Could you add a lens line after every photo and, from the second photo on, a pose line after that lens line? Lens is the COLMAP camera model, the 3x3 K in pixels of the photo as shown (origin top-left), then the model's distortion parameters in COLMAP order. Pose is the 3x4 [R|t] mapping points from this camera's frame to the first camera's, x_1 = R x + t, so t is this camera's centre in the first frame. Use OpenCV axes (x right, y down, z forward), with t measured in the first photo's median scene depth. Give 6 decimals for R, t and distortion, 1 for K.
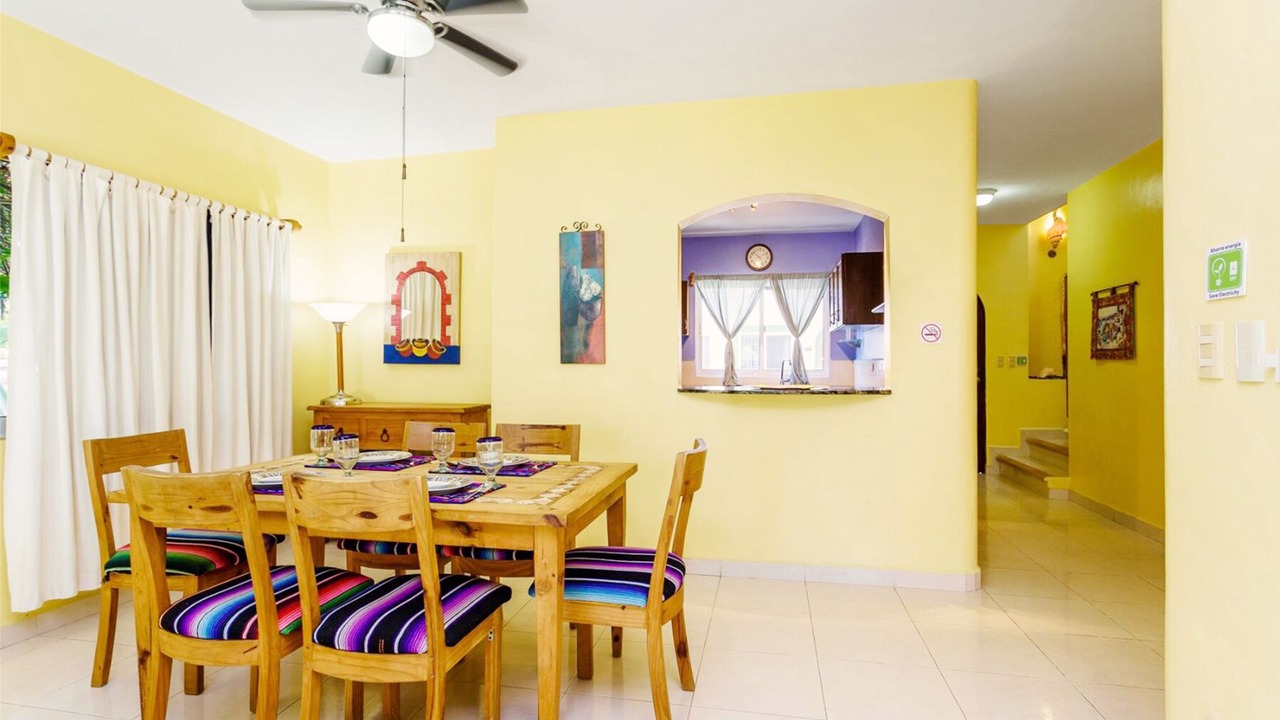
lens RADIAL K [[613.8, 0, 652.0], [0, 613.8, 362.8], [0, 0, 1]] dist [-0.013019, 0.003820]
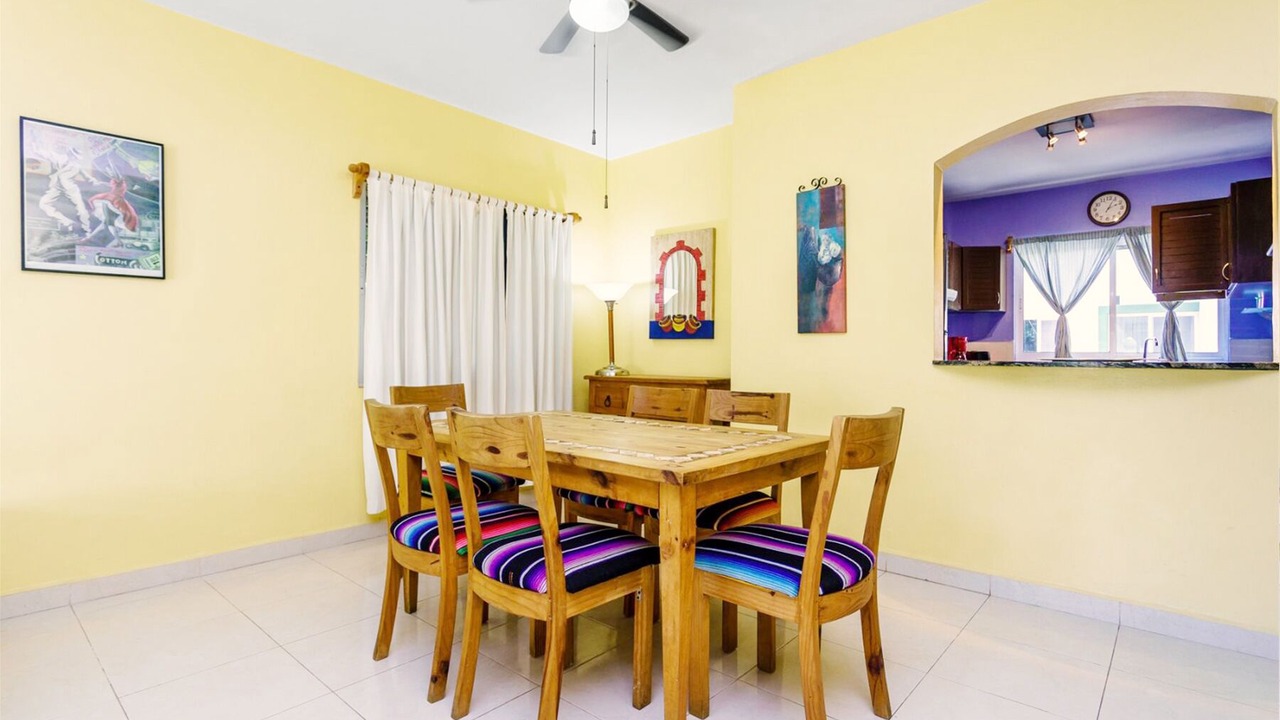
lens RADIAL K [[613.8, 0, 653.9], [0, 613.8, 347.7], [0, 0, 1]] dist [-0.013019, 0.003820]
pose [[0.869937, -0.002430, -0.493158, 0.119911], [-0.003017, 0.999943, -0.010250, 0.033443], [0.493154, 0.010405, 0.869880, 0.086439]]
